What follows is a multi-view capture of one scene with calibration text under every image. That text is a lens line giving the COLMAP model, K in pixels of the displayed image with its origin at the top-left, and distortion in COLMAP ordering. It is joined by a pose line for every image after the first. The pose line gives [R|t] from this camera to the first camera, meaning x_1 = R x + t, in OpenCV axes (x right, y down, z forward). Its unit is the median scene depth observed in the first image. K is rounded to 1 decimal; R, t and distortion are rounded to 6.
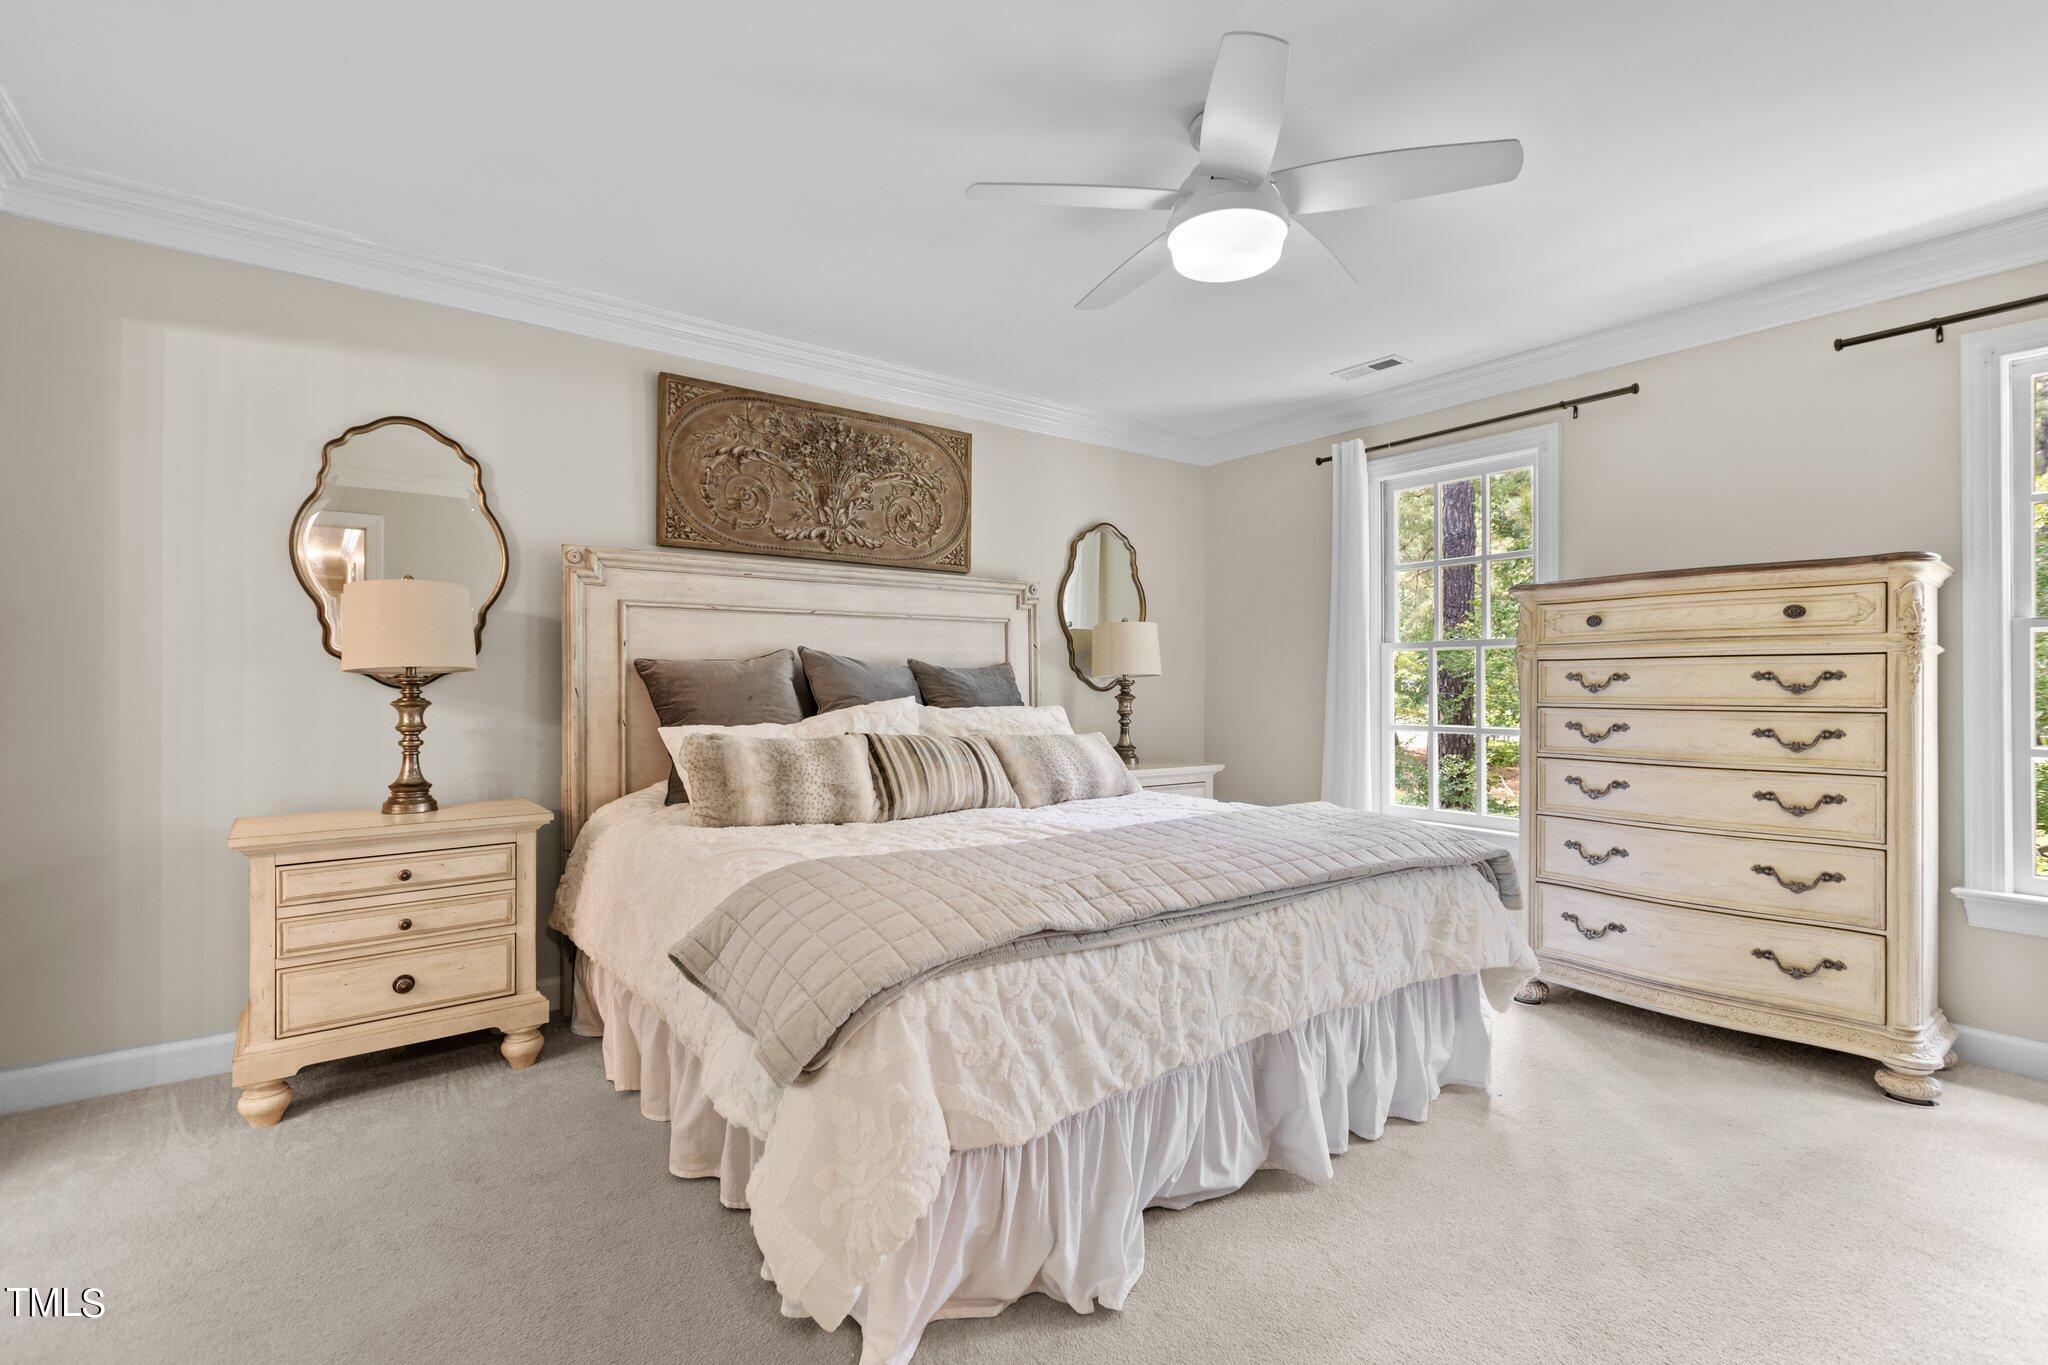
lens RADIAL K [[936.1, 0, 1024.2], [0, 936.1, 672.9], [0, 0, 1]] dist [0.005443, -0.000384]
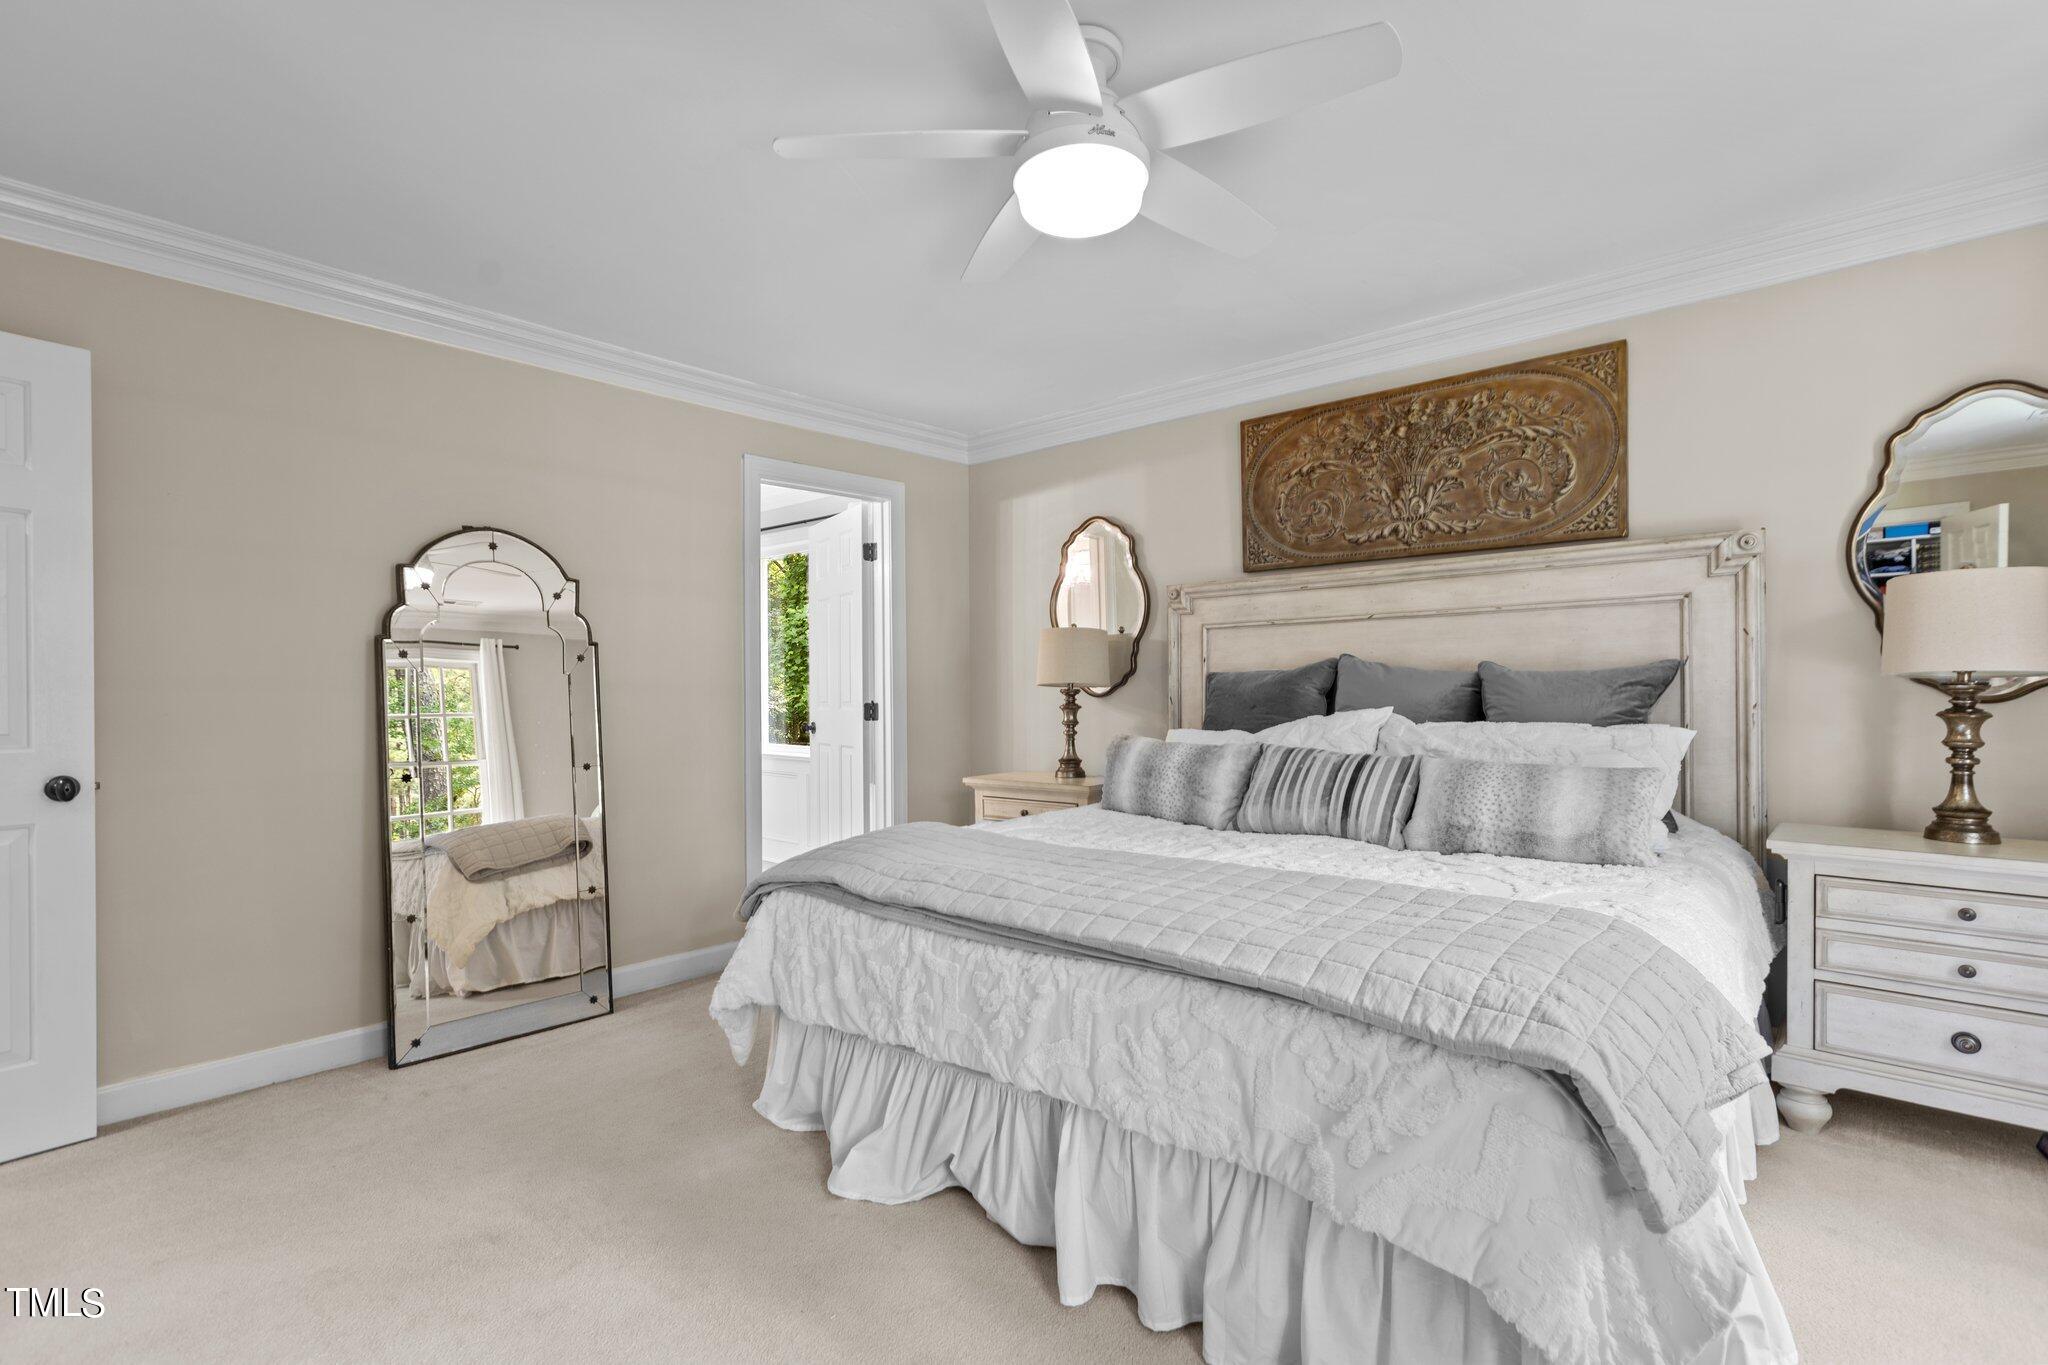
lens RADIAL K [[936.1, 0, 1023.5], [0, 936.1, 703.1], [0, 0, 1]] dist [0.005443, -0.000384]
pose [[0.207273, 0.007344, -0.978255, 0.647263], [0.016585, 0.999802, 0.011020, 0.006084], [0.978142, -0.018508, 0.207111, 0.472871]]
